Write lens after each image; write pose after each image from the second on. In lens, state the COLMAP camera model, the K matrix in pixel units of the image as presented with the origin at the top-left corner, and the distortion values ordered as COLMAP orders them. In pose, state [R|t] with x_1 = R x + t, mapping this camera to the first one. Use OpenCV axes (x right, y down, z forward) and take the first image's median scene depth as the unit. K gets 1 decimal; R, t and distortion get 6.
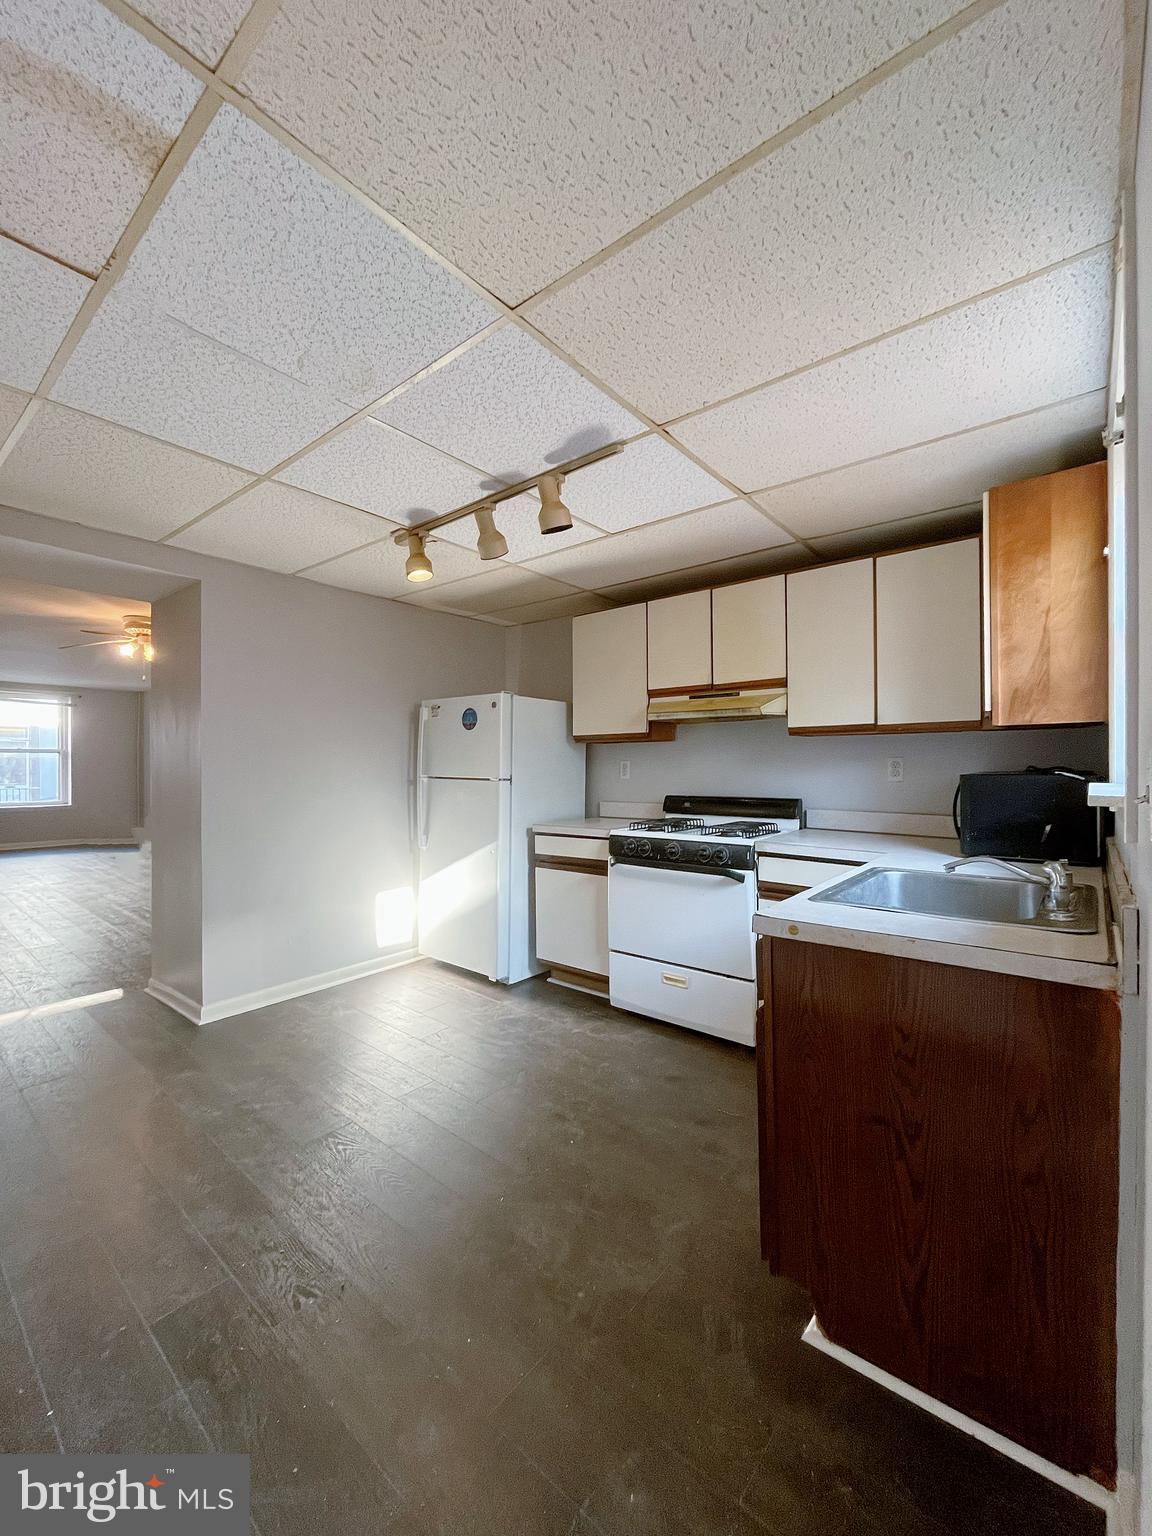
lens RADIAL K [[621.3, 0, 572.0], [0, 621.3, 768.1], [0, 0, 1]] dist [-0.003975, -0.000400]
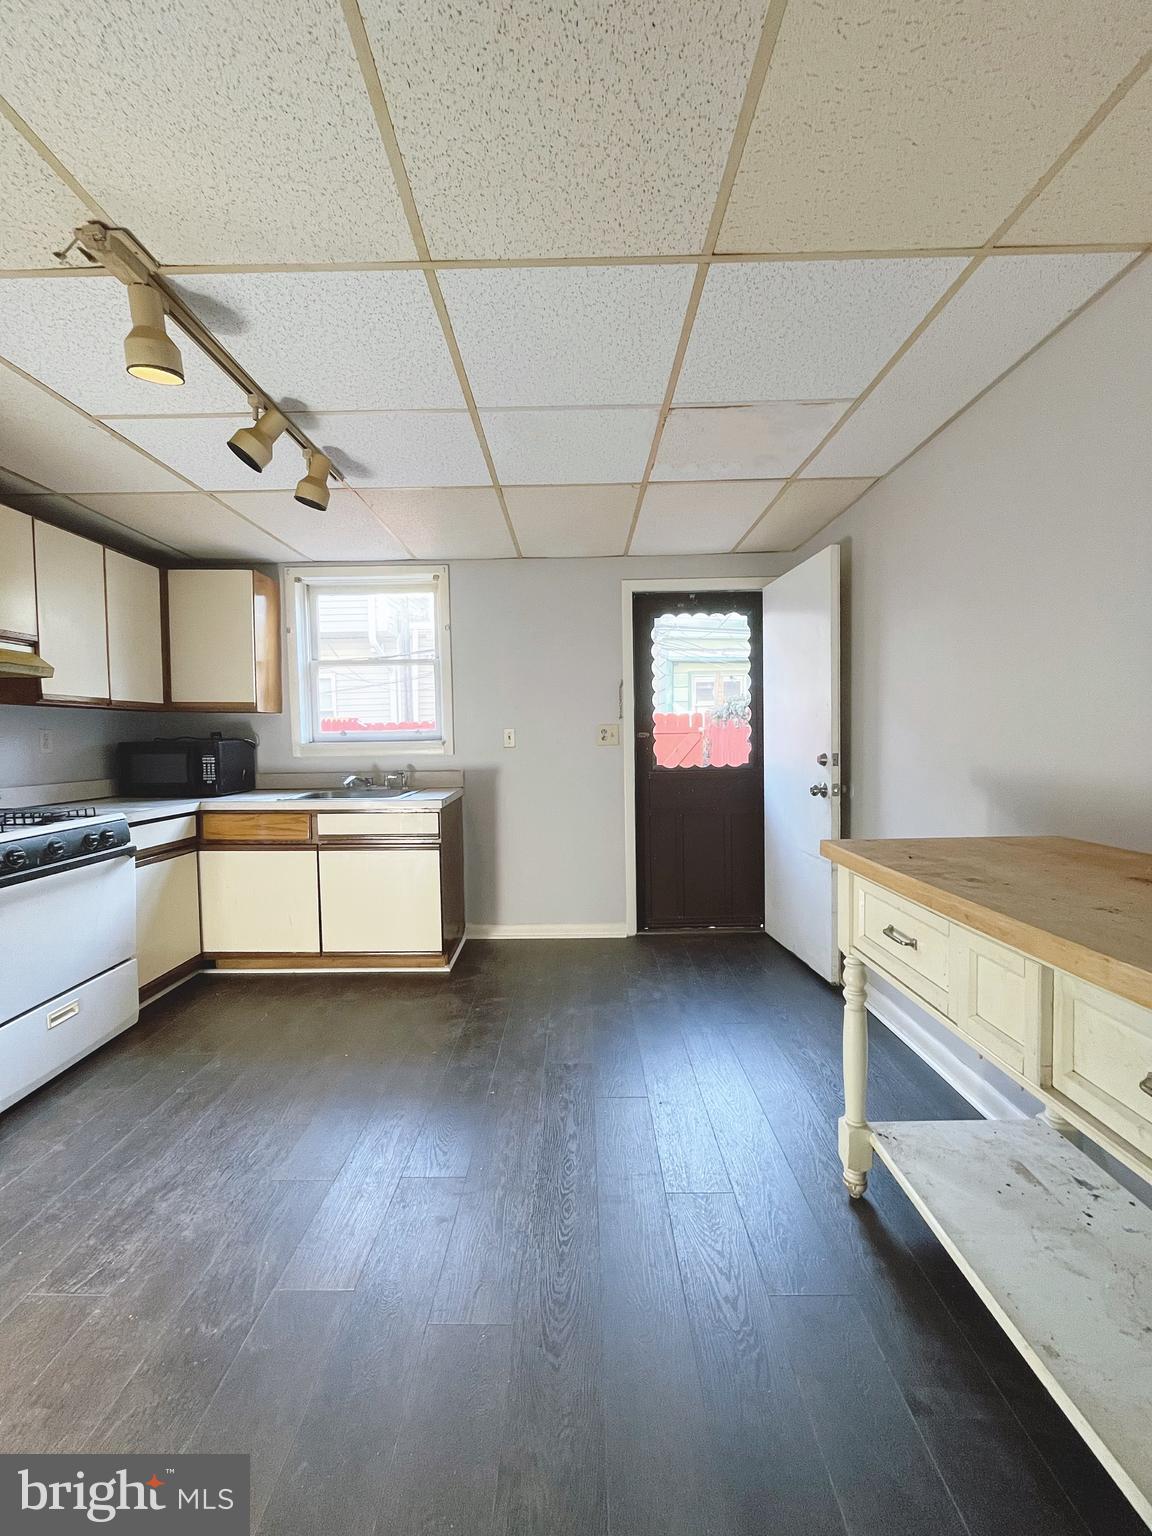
lens RADIAL K [[621.3, 0, 569.2], [0, 621.3, 767.5], [0, 0, 1]] dist [-0.003975, -0.000400]
pose [[-0.631071, -0.027682, 0.775231, -0.758983], [0.019342, 0.998491, 0.051400, 0.008339], [-0.775484, 0.047431, -0.629583, 0.912113]]
